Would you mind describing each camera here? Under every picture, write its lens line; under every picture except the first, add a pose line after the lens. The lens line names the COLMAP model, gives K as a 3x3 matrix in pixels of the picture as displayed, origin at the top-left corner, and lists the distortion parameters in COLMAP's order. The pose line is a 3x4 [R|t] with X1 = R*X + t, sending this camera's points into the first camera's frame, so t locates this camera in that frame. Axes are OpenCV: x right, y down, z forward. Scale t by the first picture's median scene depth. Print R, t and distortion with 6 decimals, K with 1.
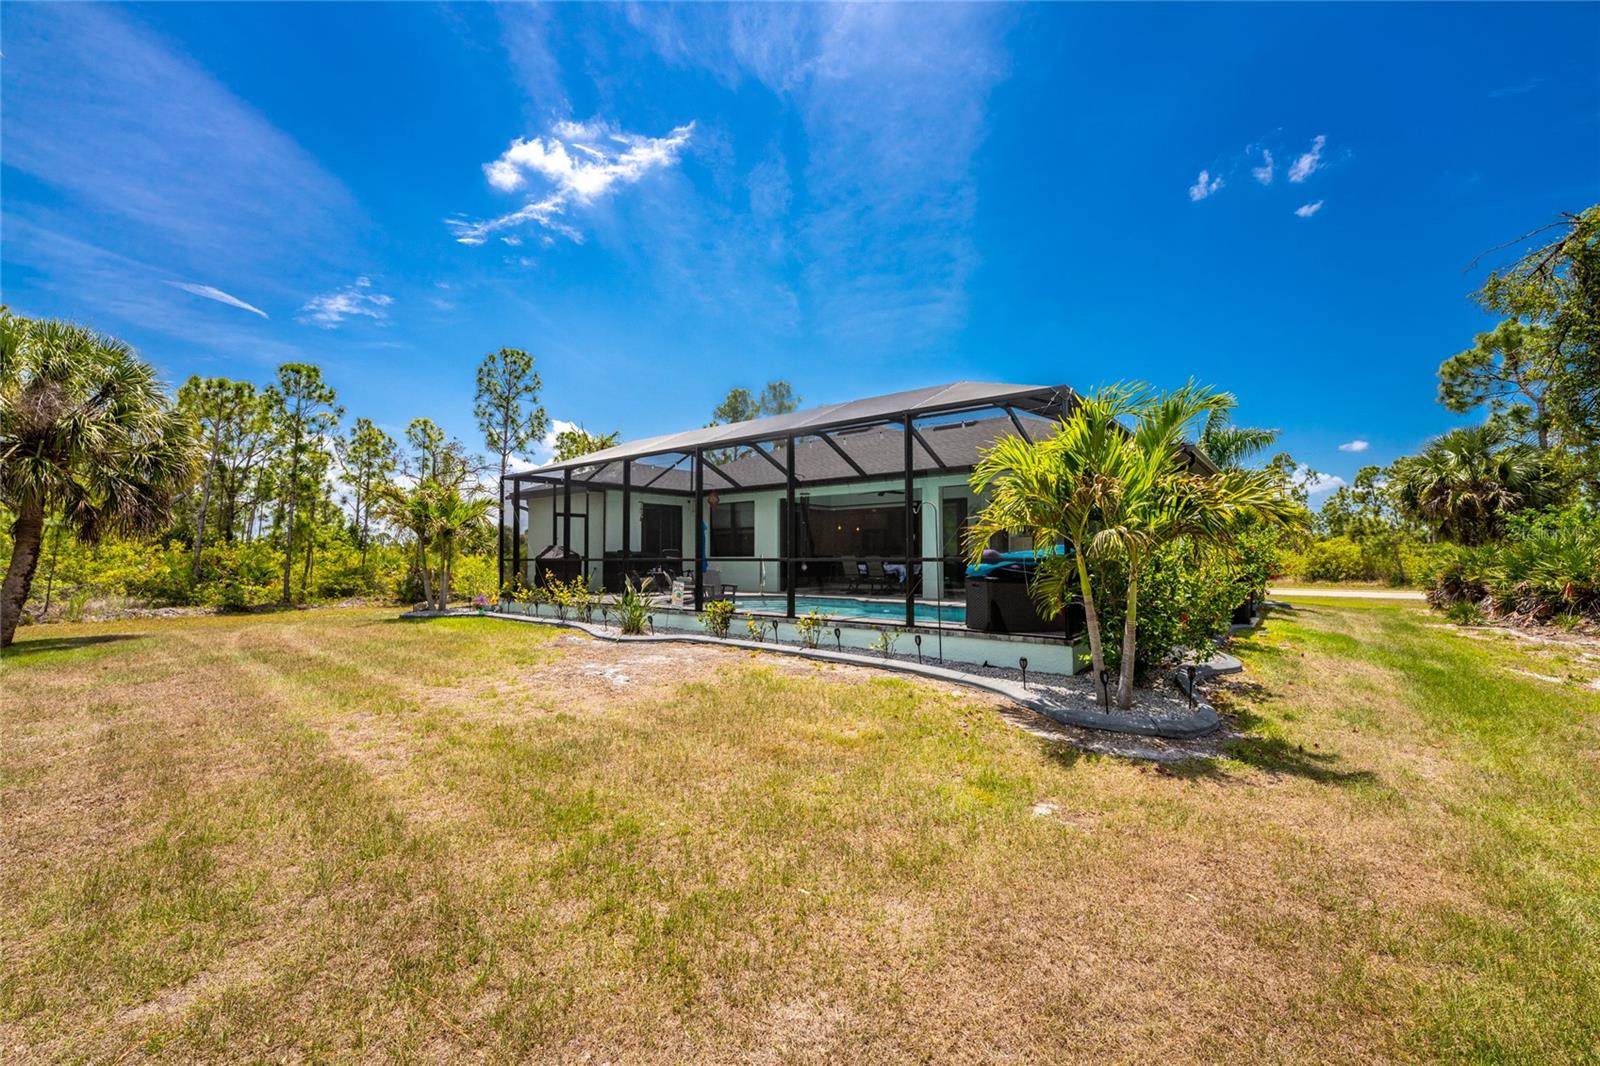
lens RADIAL K [[656.8, 0, 800.0], [0, 656.8, 533.0], [0, 0, 1]] dist [-0.022759, 0.000113]
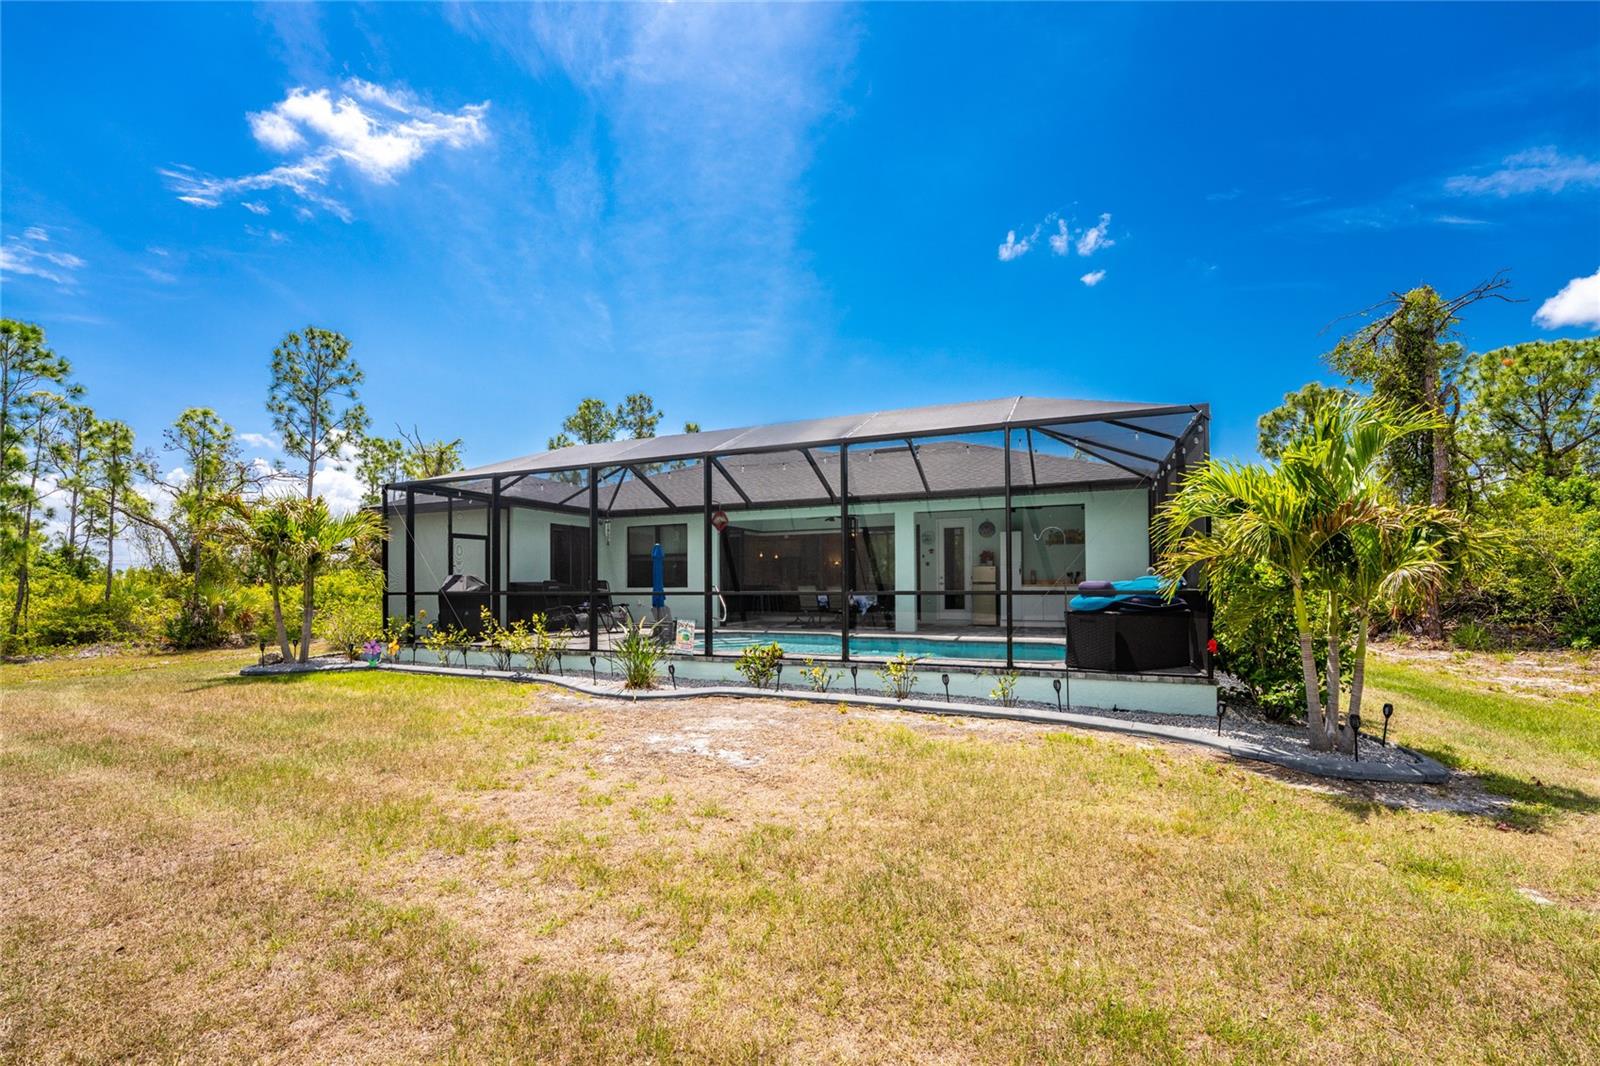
lens RADIAL K [[664.9, 0, 799.7], [0, 664.9, 577.6], [0, 0, 1]] dist [-0.037632, 0.006605]
pose [[0.961064, -0.000962, 0.276323, -0.097391], [-0.006373, 0.999651, 0.025647, -0.000469], [-0.276251, -0.026410, 0.960723, 0.060613]]
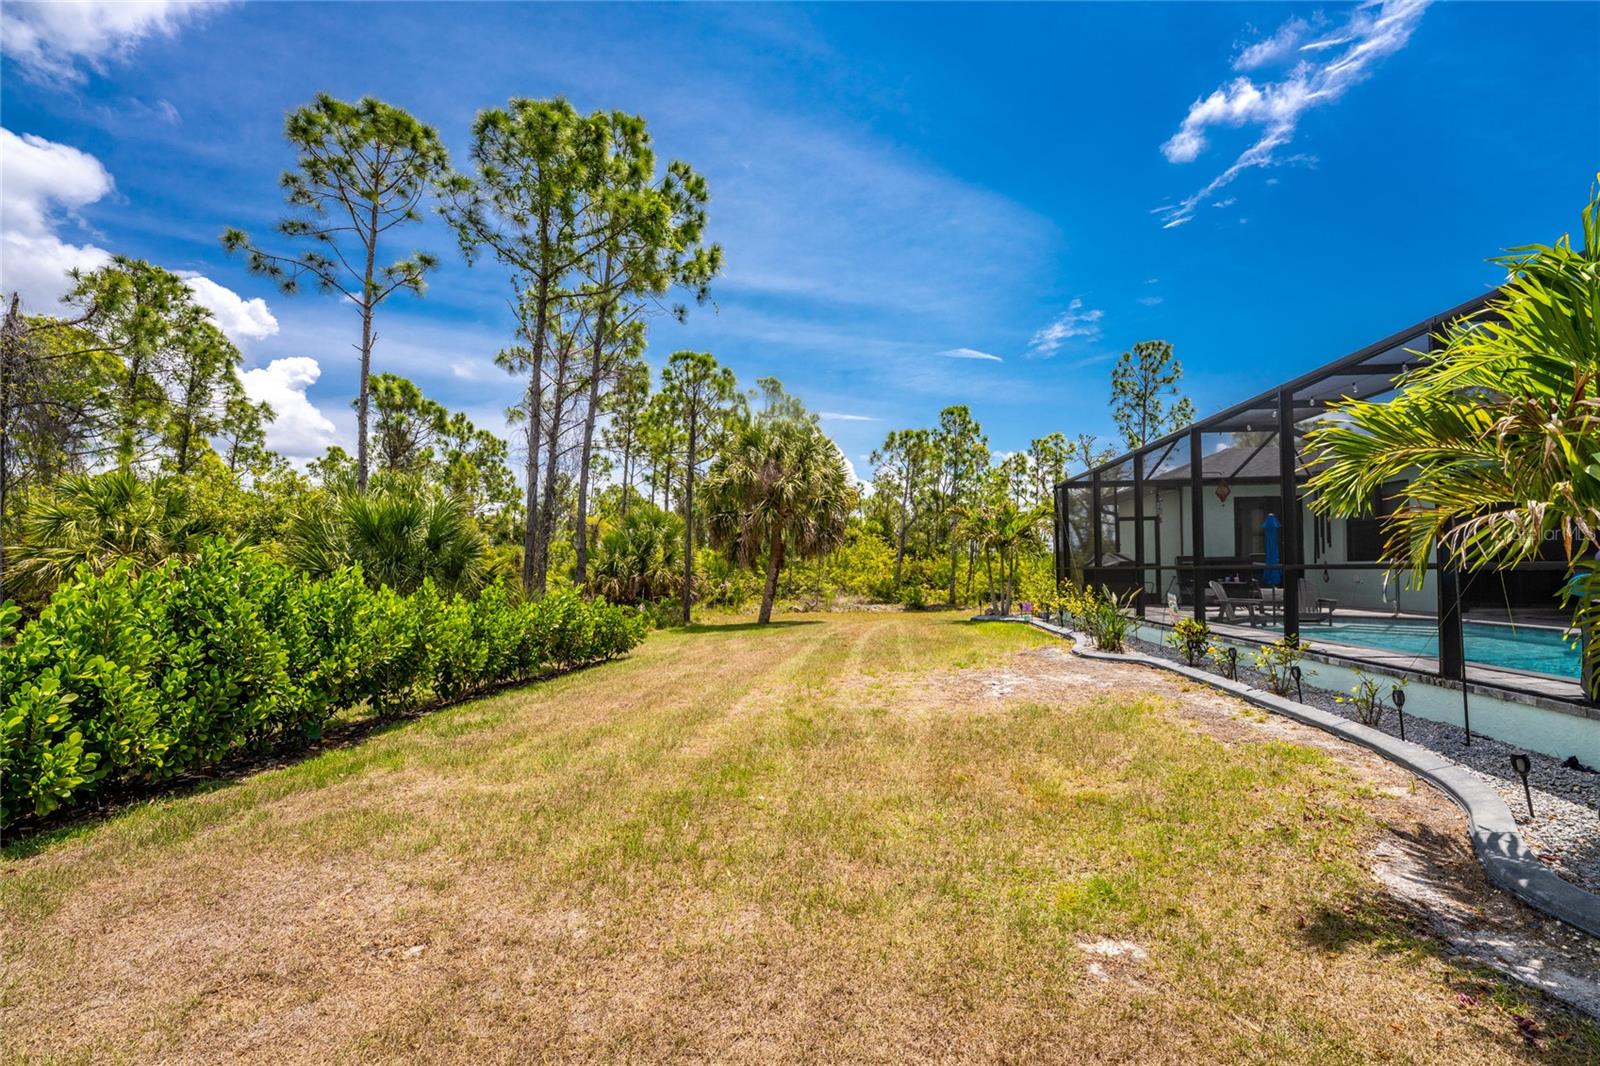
lens RADIAL K [[675.5, 0, 797.3], [0, 675.5, 586.2], [0, 0, 1]] dist [-0.023775, -0.000155]
pose [[0.542216, 0.016000, -0.840087, 0.094626], [0.043430, 0.997948, 0.047038, 0.000961], [0.839116, -0.061990, 0.540409, 0.047010]]
